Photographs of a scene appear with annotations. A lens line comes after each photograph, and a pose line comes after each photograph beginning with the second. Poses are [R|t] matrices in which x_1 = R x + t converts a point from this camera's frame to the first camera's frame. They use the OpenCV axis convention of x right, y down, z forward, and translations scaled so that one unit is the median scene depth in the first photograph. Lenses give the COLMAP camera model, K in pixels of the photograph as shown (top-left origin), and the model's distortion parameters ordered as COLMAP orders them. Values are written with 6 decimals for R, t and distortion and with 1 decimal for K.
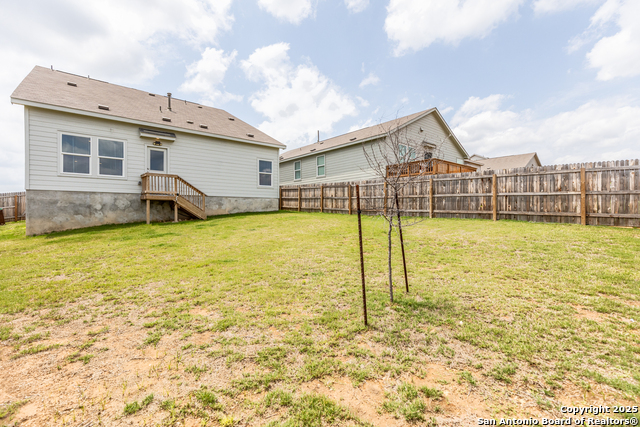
lens RADIAL K [[288.3, 0, 321.8], [0, 288.3, 212.4], [0, 0, 1]] dist [0.000953, -0.000186]
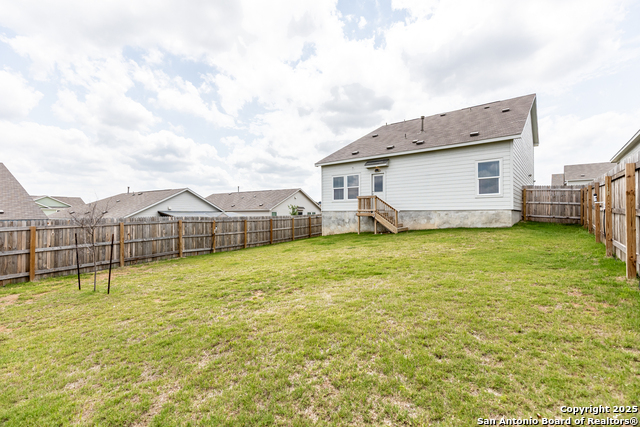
lens RADIAL K [[288.3, 0, 321.8], [0, 288.3, 212.4], [0, 0, 1]] dist [0.000953, -0.000186]
pose [[0.153669, -0.030743, -0.987644, 0.629276], [-0.028670, 0.998956, -0.035556, -0.004446], [0.987706, 0.033780, 0.152627, 0.572497]]
